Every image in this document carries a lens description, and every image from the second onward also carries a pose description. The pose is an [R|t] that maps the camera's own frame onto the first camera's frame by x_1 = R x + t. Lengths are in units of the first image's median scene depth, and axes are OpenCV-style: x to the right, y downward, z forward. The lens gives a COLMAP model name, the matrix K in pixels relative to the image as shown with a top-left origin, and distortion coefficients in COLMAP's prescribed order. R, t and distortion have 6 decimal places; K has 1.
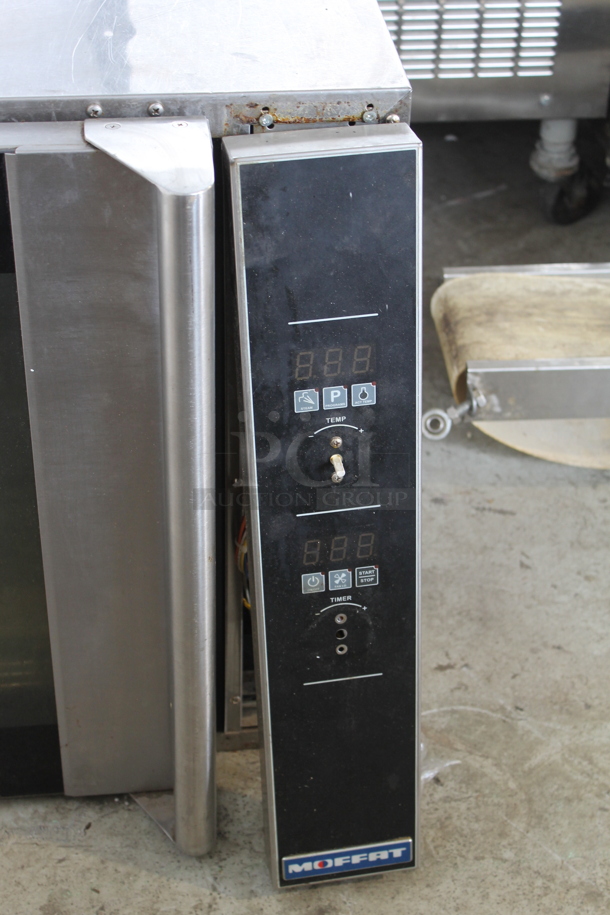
lens RADIAL K [[1598.1, 0, 304.6], [0, 1598.1, 434.0], [0, 0, 1]] dist [0.019326, -0.139316]
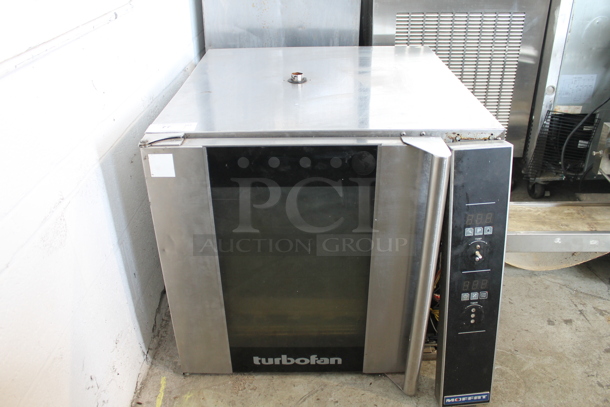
lens RADIAL K [[520.5, 0, 305.0], [0, 520.5, 193.4], [0, 0, 1]] dist [-0.084677, 0.019318]
pose [[0.991743, 0.016674, -0.127154, -0.161765], [-0.036636, 0.987028, -0.156314, 0.062225], [0.122898, 0.159681, 0.979489, 0.015798]]
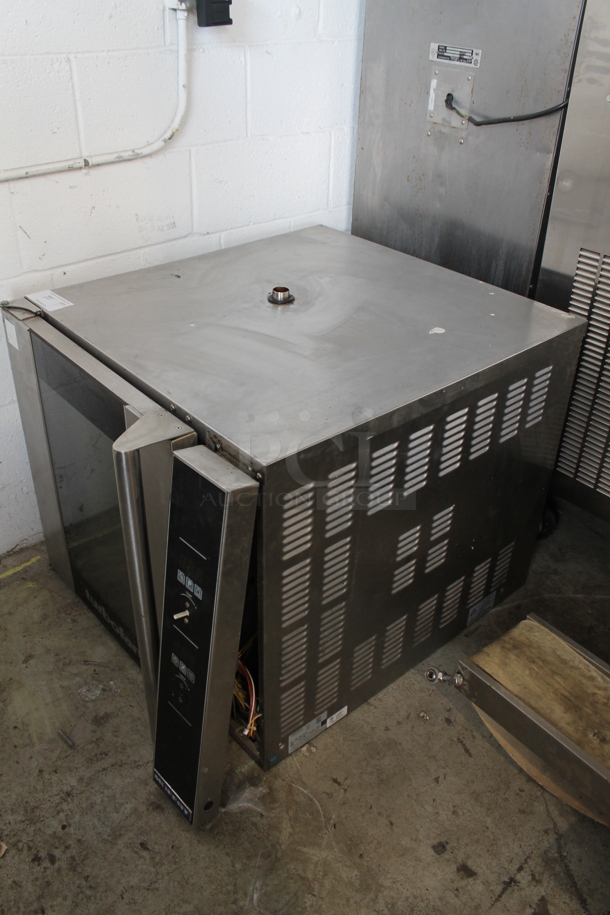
lens RADIAL K [[780.8, 0, 305.0], [0, 780.8, 457.5], [0, 0, 1]] dist [-0.084677, 0.019318]
pose [[0.544355, 0.434037, -0.717837, 0.673071], [-0.503060, 0.853691, 0.134696, -0.333266], [0.671273, 0.287792, 0.683058, 0.360658]]
